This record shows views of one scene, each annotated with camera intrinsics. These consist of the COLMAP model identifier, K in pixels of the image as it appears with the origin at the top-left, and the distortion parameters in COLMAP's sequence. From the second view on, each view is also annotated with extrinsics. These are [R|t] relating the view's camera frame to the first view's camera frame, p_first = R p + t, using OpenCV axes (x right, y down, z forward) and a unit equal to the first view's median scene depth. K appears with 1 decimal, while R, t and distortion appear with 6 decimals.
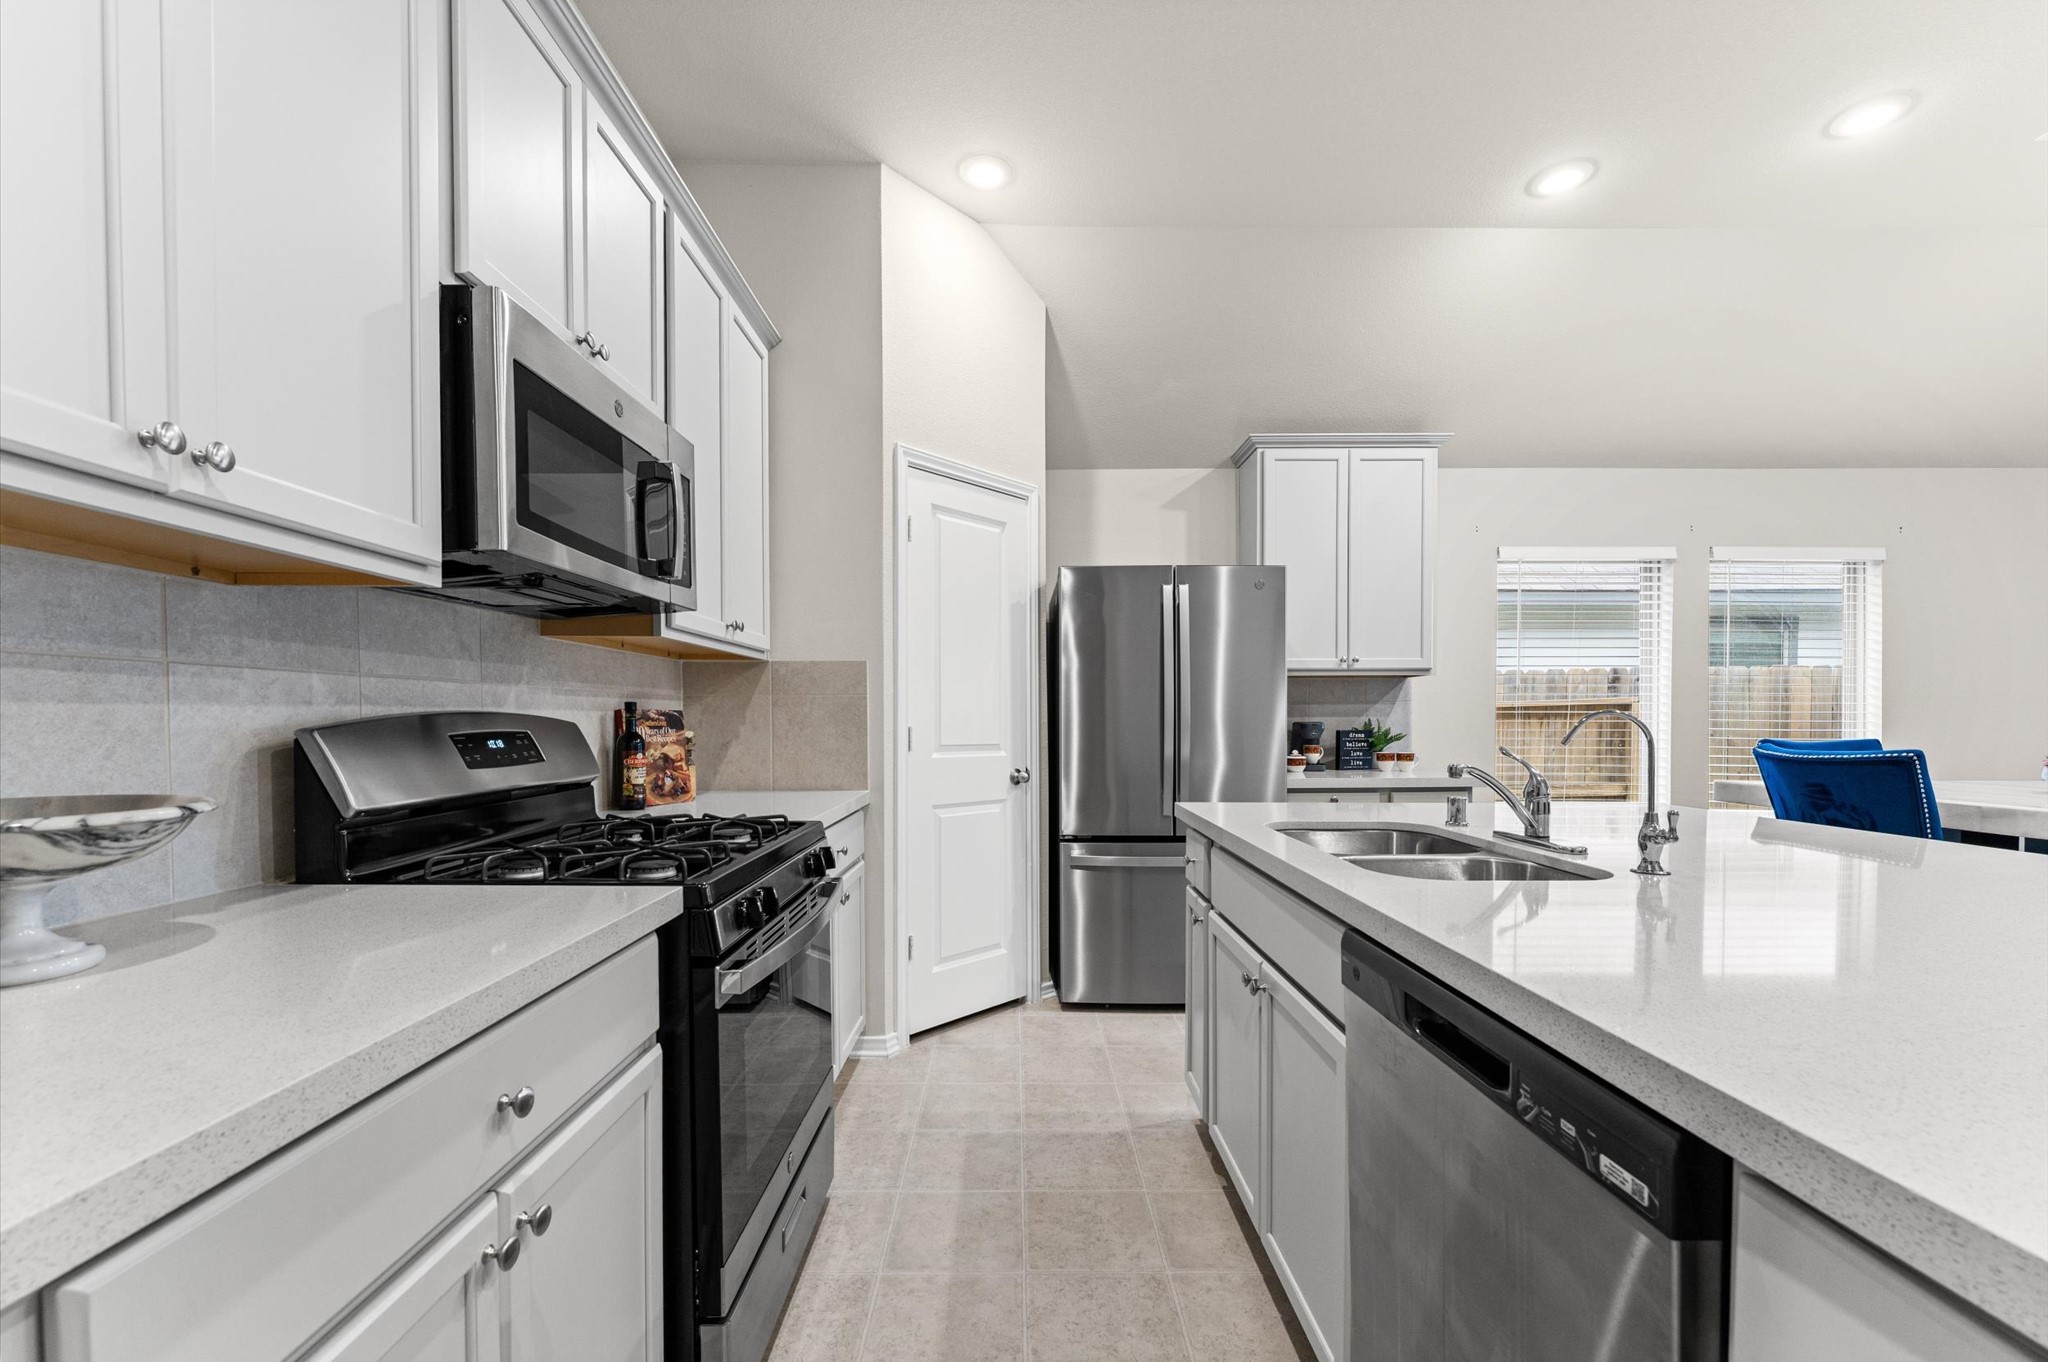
lens RADIAL K [[820.1, 0, 1023.7], [0, 820.1, 727.4], [0, 0, 1]] dist [0.000361, 0.000044]
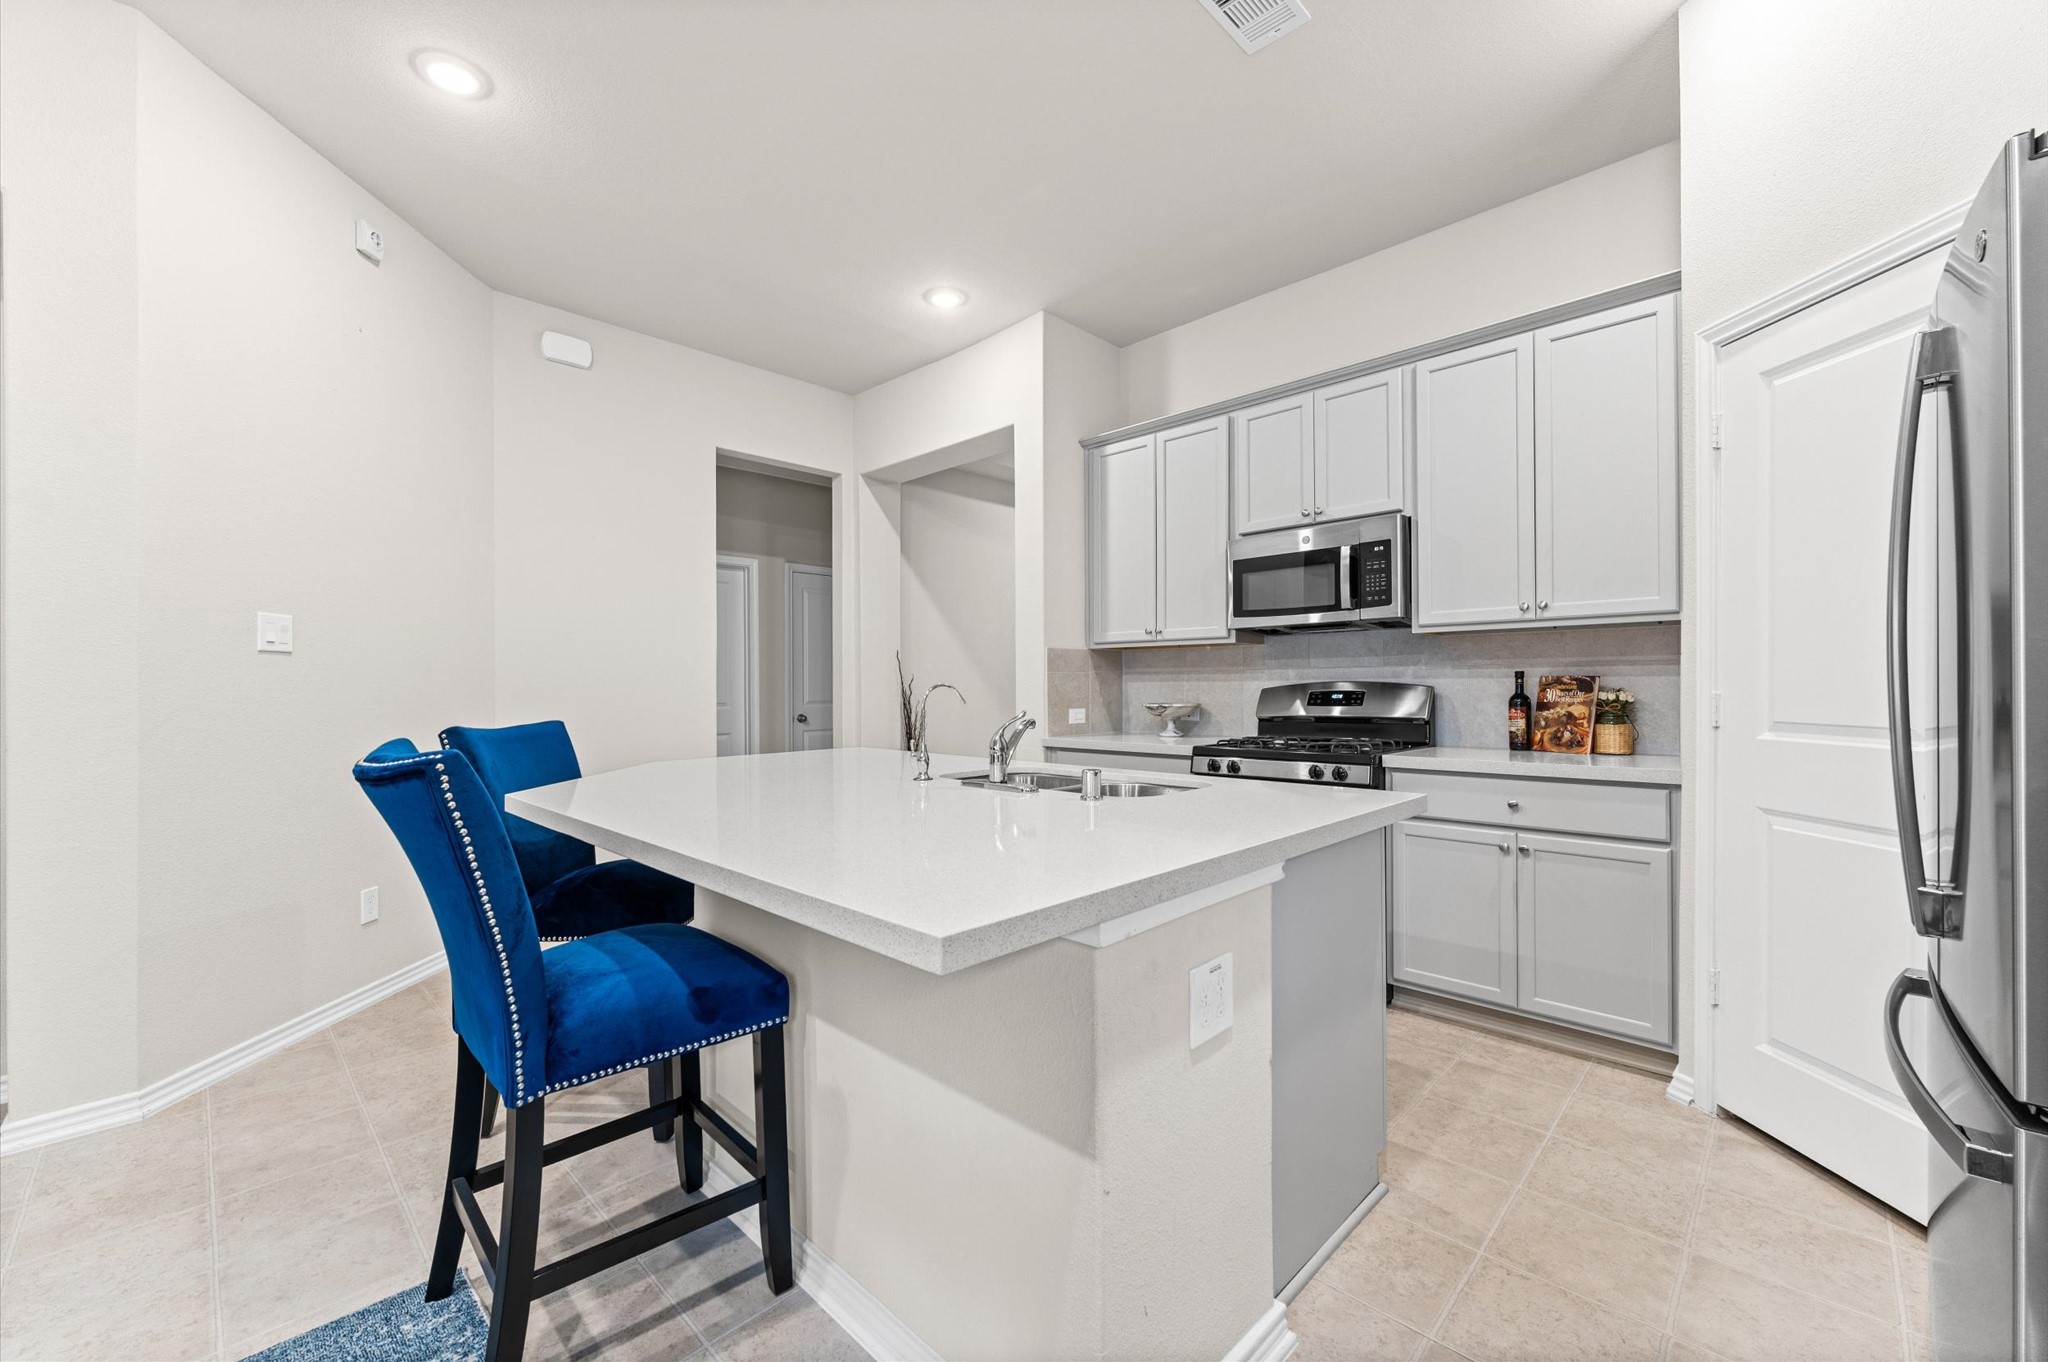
lens RADIAL K [[829.7, 0, 1024.0], [0, 829.7, 681.0], [0, 0, 1]] dist [0.000570, 0.000228]
pose [[-0.703146, -0.000959, -0.711045, 1.012810], [-0.001239, 0.999999, -0.000124, -0.012626], [0.711044, 0.000794, -0.703147, 1.298163]]
